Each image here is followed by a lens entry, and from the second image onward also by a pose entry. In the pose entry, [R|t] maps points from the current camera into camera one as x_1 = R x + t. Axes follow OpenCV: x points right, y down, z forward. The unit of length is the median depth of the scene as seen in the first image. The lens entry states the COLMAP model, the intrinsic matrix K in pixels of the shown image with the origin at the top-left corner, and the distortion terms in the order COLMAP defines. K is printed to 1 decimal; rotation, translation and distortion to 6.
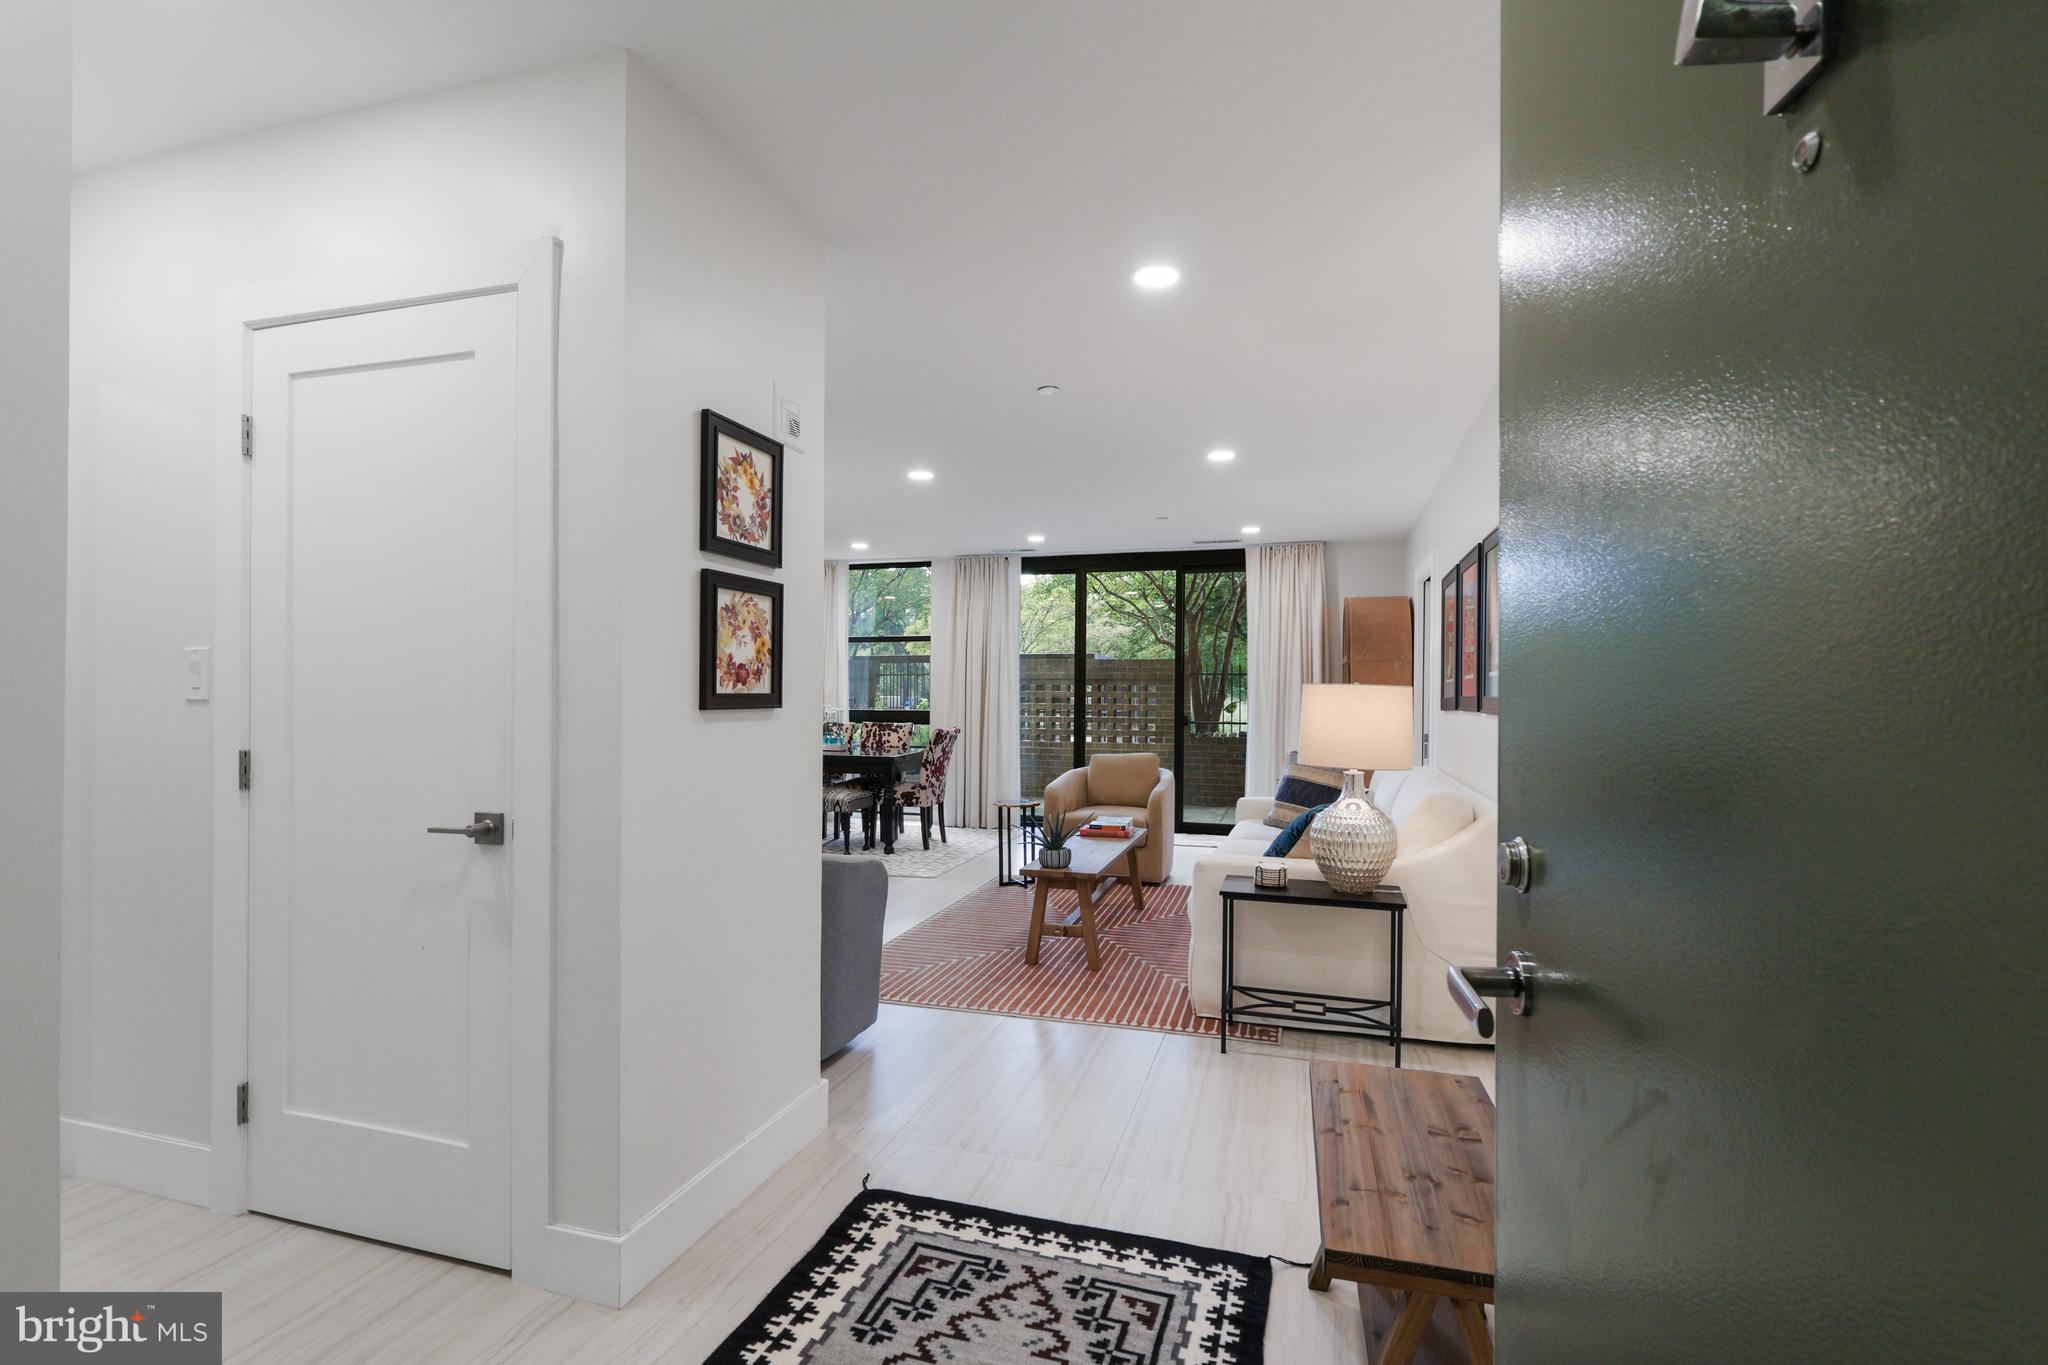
lens RADIAL K [[949.8, 0, 1021.8], [0, 949.8, 684.7], [0, 0, 1]] dist [-0.000421, 0.000553]
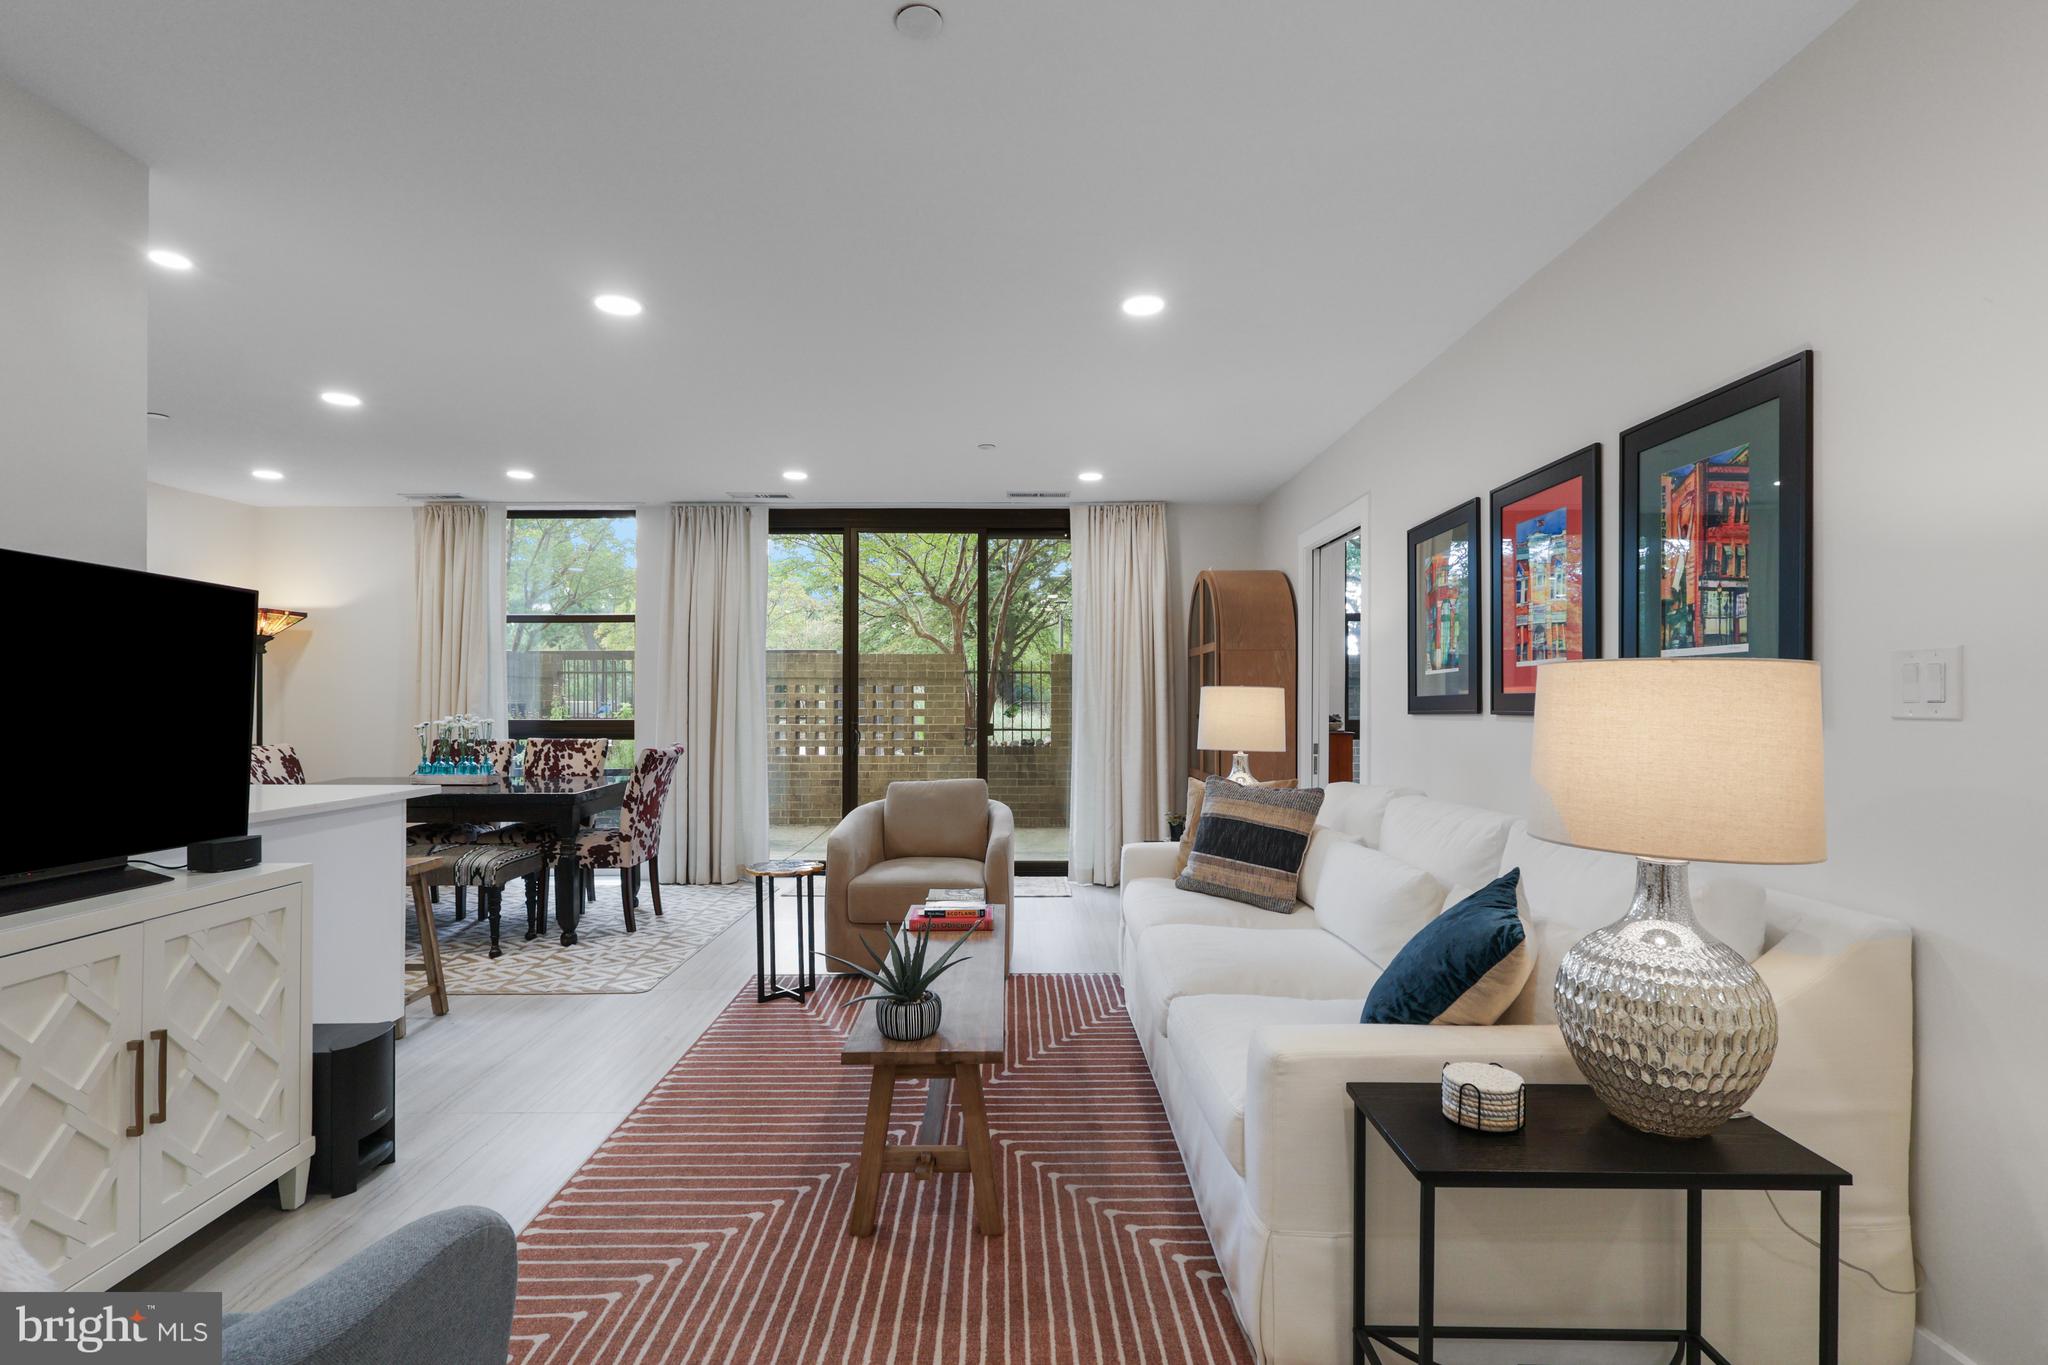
lens RADIAL K [[949.8, 0, 1021.3], [0, 949.8, 694.7], [0, 0, 1]] dist [-0.000421, 0.000553]
pose [[0.957200, -0.004857, 0.289385, -0.029022], [0.002669, 0.999965, 0.007953, 0.003779], [-0.289414, -0.006841, 0.957180, 0.271966]]
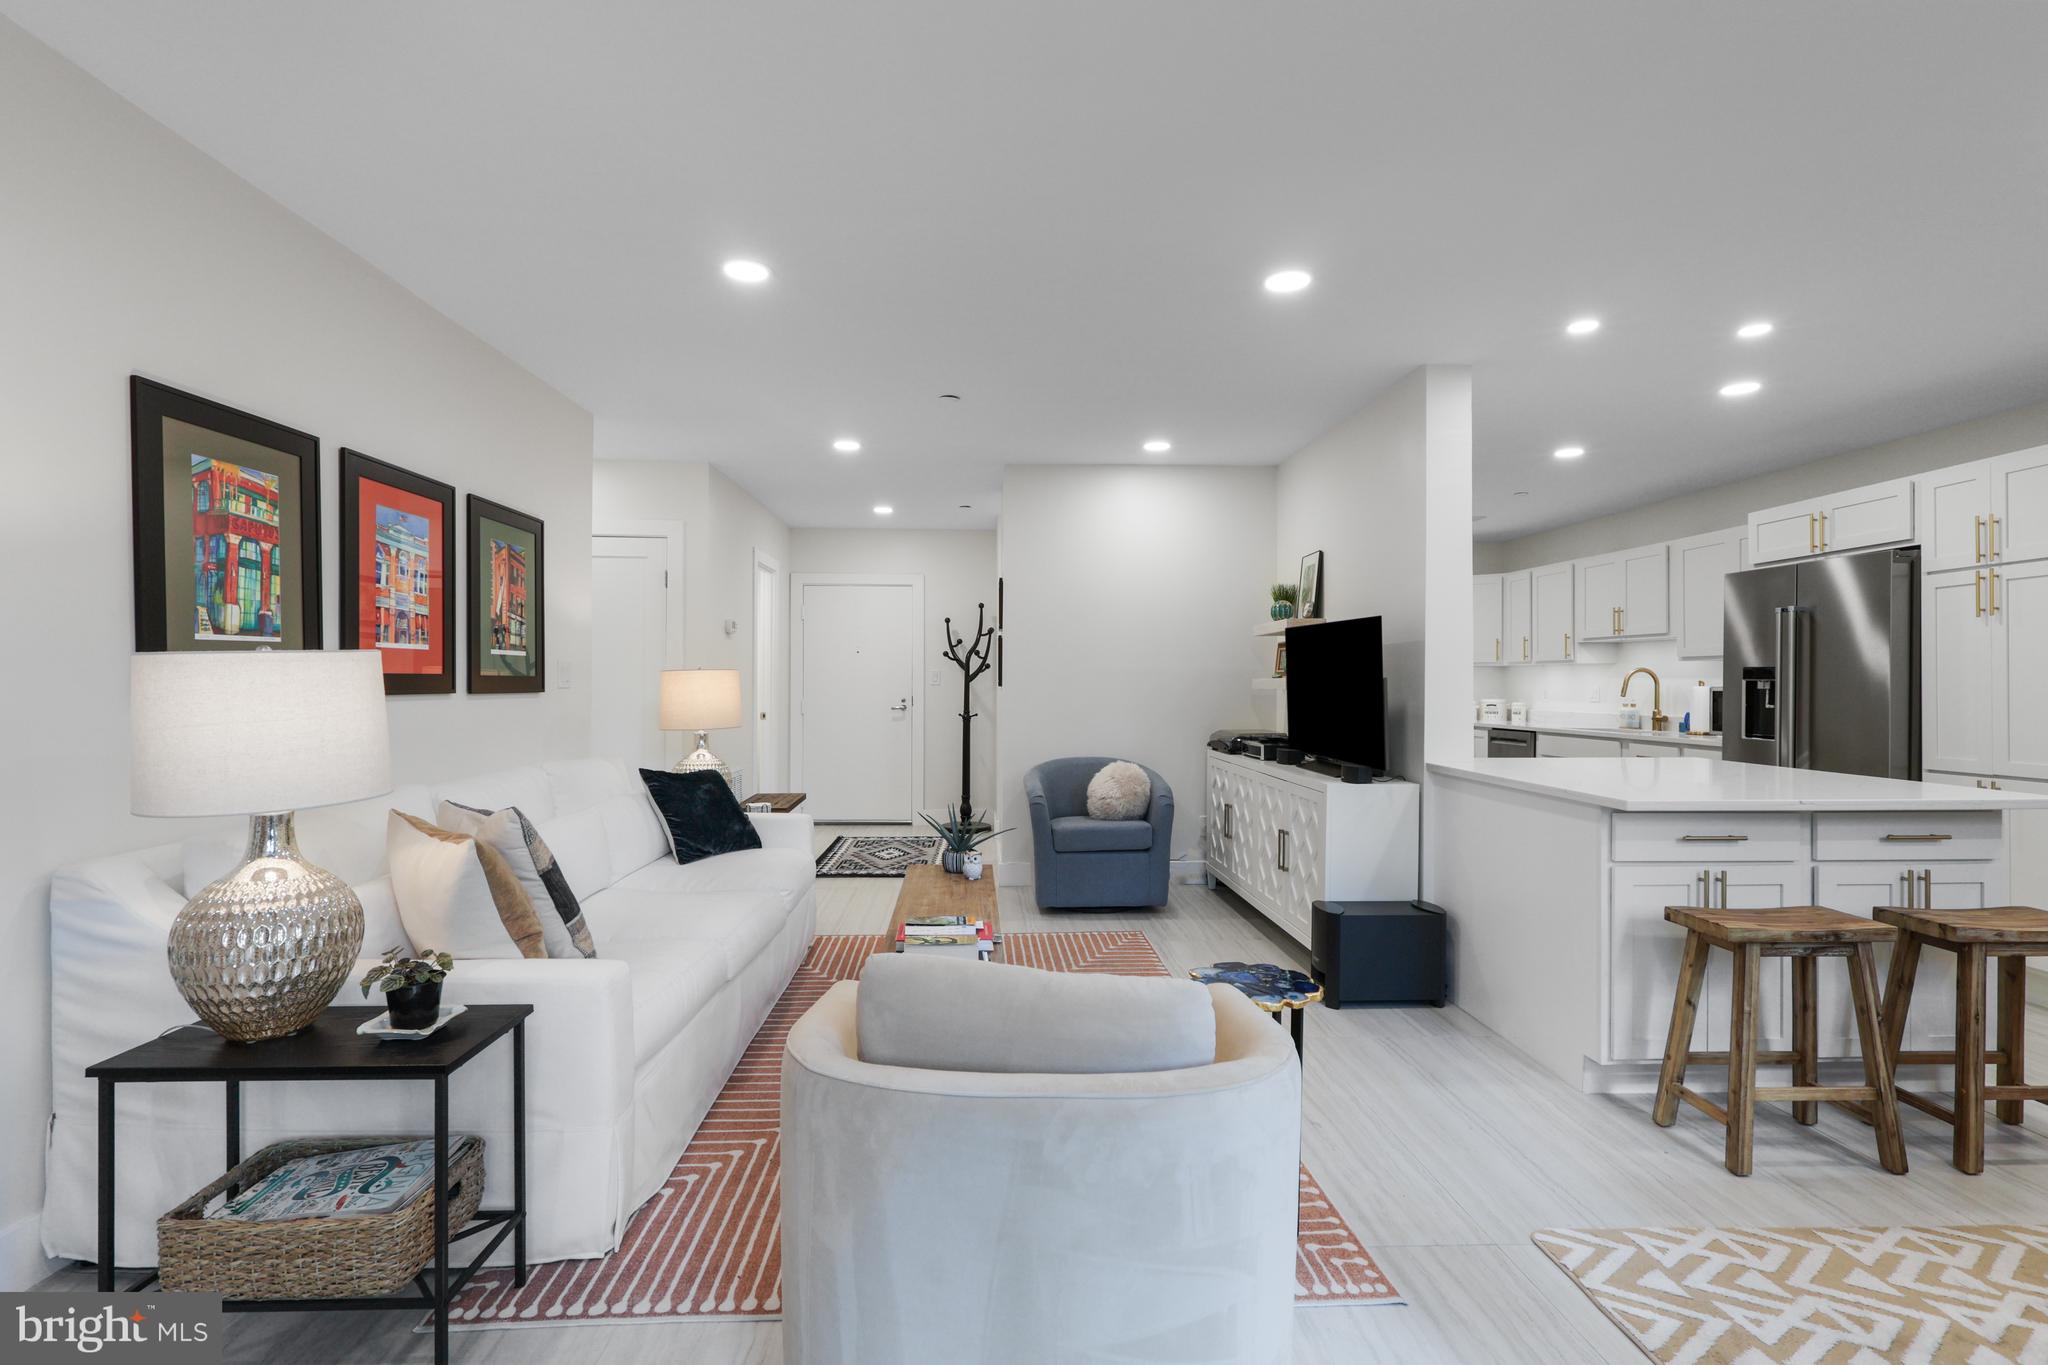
lens RADIAL K [[949.8, 0, 1018.7], [0, 949.8, 691.5], [0, 0, 1]] dist [-0.000421, 0.000553]
pose [[-0.945529, 0.012021, -0.325315, 0.175255], [0.013365, 0.999909, -0.001896, 0.020444], [0.325262, -0.006141, -0.945604, 1.129736]]
